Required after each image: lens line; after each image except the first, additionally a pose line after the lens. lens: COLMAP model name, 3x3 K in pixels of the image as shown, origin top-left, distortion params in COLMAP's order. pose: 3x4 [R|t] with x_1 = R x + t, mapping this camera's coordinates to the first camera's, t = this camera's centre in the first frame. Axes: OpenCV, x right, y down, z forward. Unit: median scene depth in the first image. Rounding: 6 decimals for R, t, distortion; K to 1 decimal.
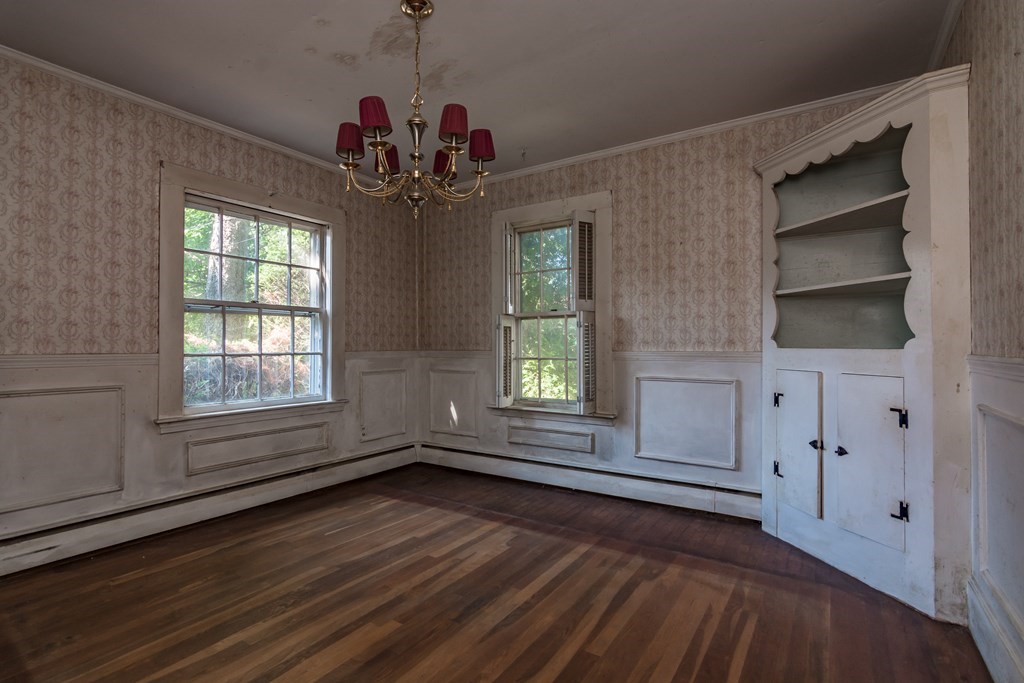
lens RADIAL K [[495.6, 0, 520.6], [0, 495.6, 343.7], [0, 0, 1]] dist [-0.000328, -0.003375]
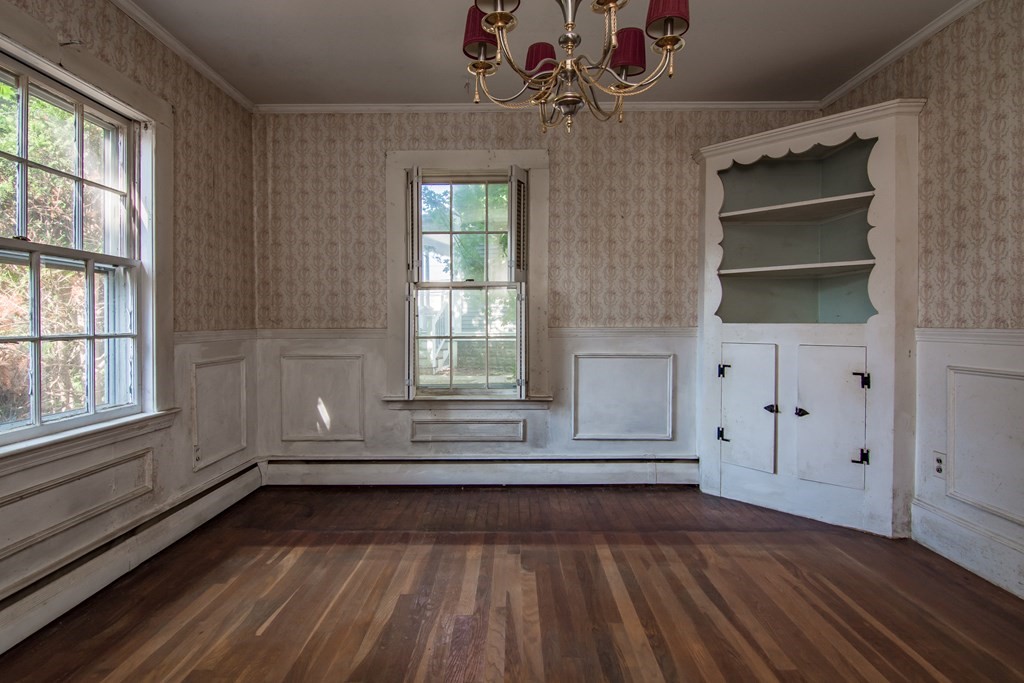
lens RADIAL K [[495.6, 0, 507.6], [0, 495.6, 331.3], [0, 0, 1]] dist [-0.000328, -0.003375]
pose [[0.842398, -0.012088, 0.538720, -0.409723], [0.000805, 0.999775, 0.021175, 0.002834], [-0.538855, -0.017404, 0.842219, 0.299498]]
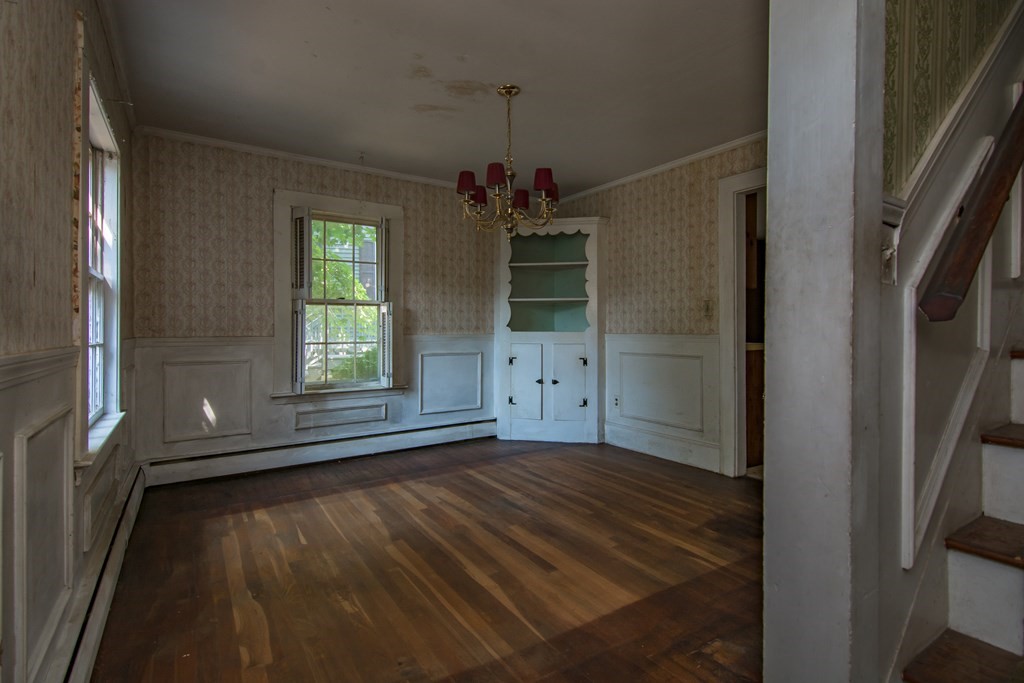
lens RADIAL K [[495.6, 0, 522.4], [0, 495.6, 332.9], [0, 0, 1]] dist [-0.000328, -0.003375]
pose [[0.377095, -0.008881, 0.926132, -0.957437], [-0.000591, 0.999952, 0.009830, -0.002704], [-0.926175, -0.004254, 0.377071, 0.270976]]
